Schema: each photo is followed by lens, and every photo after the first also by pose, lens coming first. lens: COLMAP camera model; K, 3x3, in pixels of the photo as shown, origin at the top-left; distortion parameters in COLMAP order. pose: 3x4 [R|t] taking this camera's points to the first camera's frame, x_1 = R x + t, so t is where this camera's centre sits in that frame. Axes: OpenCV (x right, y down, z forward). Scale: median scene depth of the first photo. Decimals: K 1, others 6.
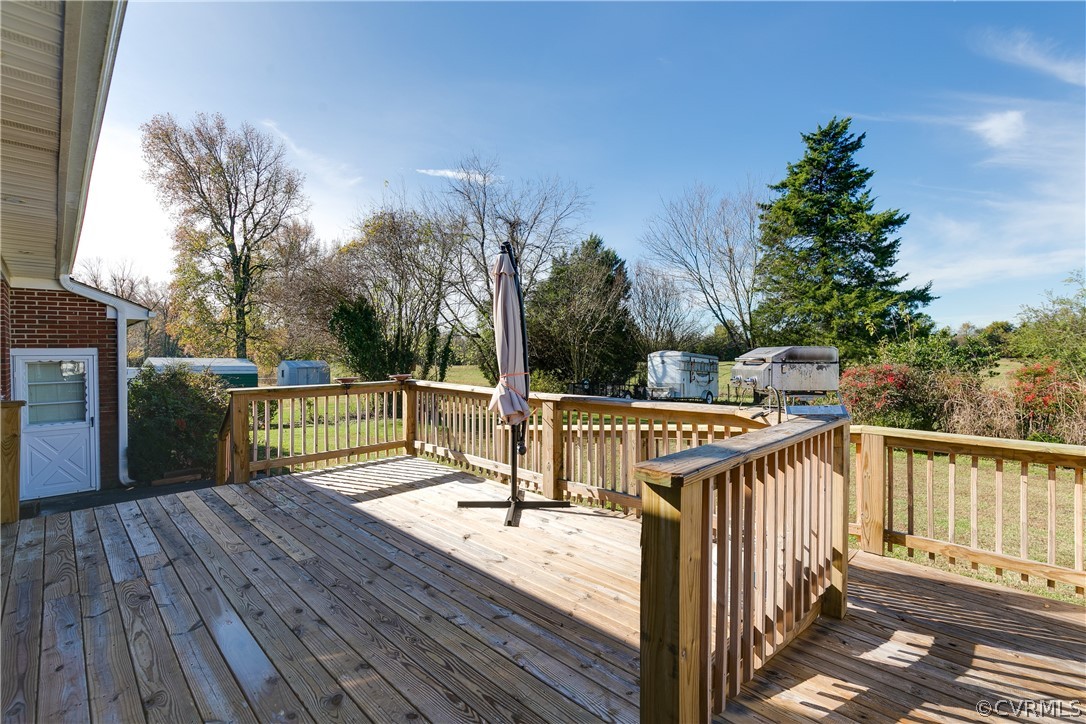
lens RADIAL K [[489.7, 0, 550.3], [0, 489.7, 363.2], [0, 0, 1]] dist [0.003935, -0.000285]
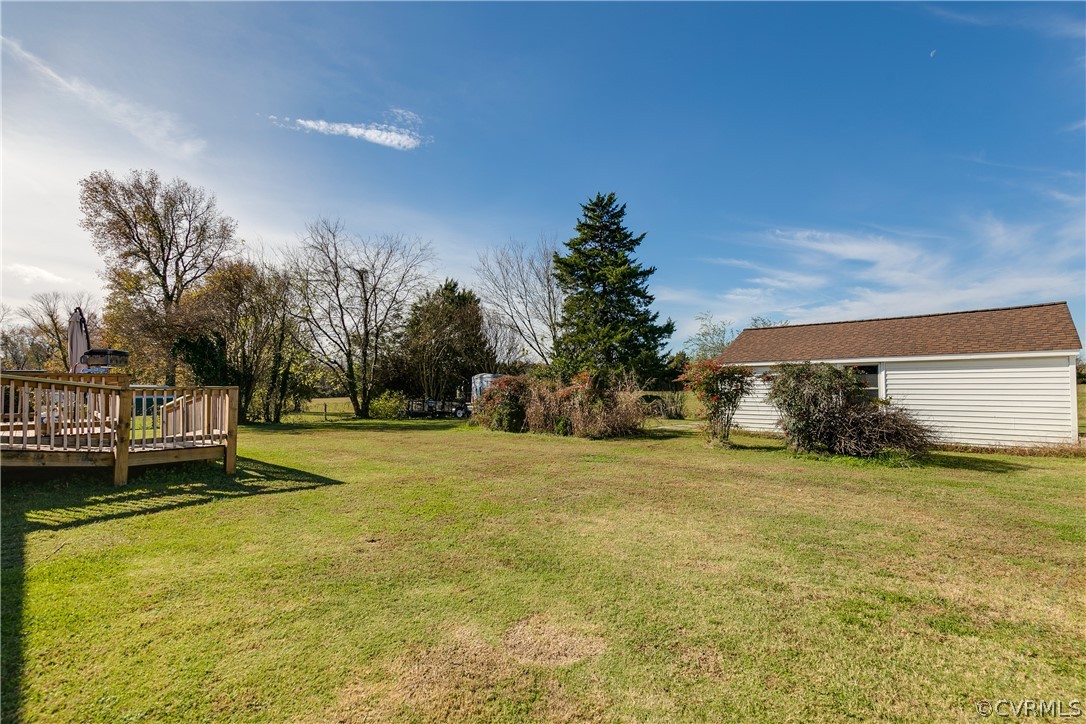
lens RADIAL K [[489.7, 0, 547.7], [0, 489.7, 373.1], [0, 0, 1]] dist [0.003935, -0.000285]
pose [[0.999591, -0.004866, 0.028191, 0.351520], [0.006204, 0.998849, -0.047556, 0.032001], [-0.027927, 0.047712, 0.998471, -0.233808]]
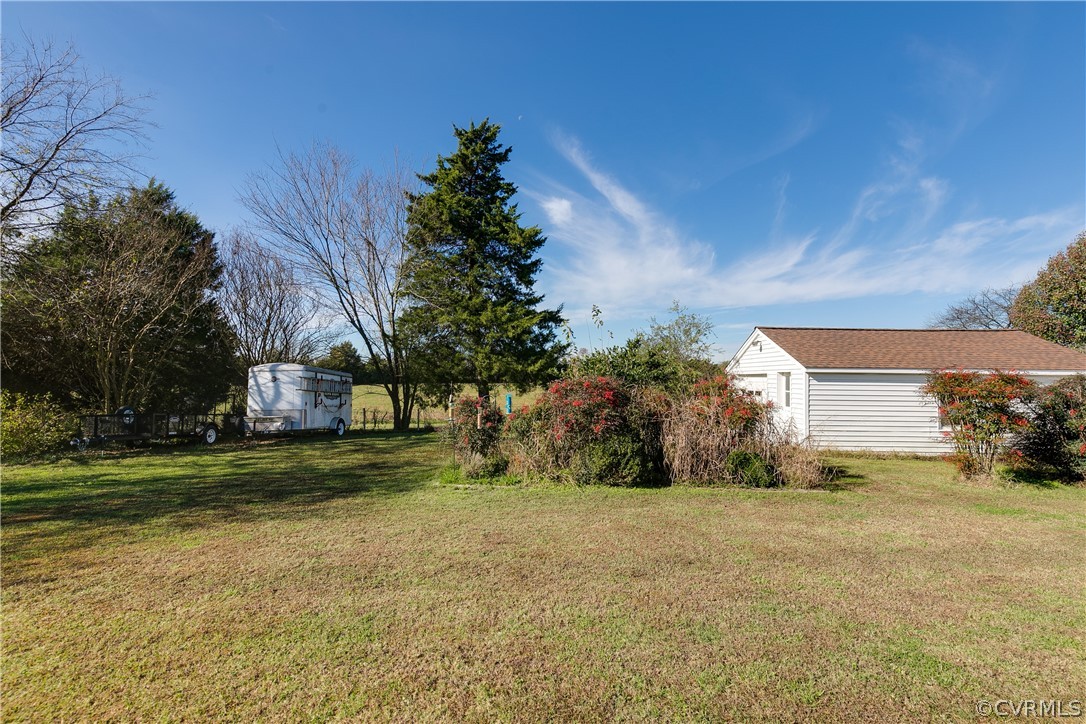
lens RADIAL K [[489.7, 0, 555.6], [0, 489.7, 364.1], [0, 0, 1]] dist [0.003935, -0.000285]
pose [[0.727188, 0.031593, 0.685711, 0.041994], [0.001432, 0.998868, -0.047540, 0.009345], [-0.686437, 0.035552, 0.726320, 0.215570]]
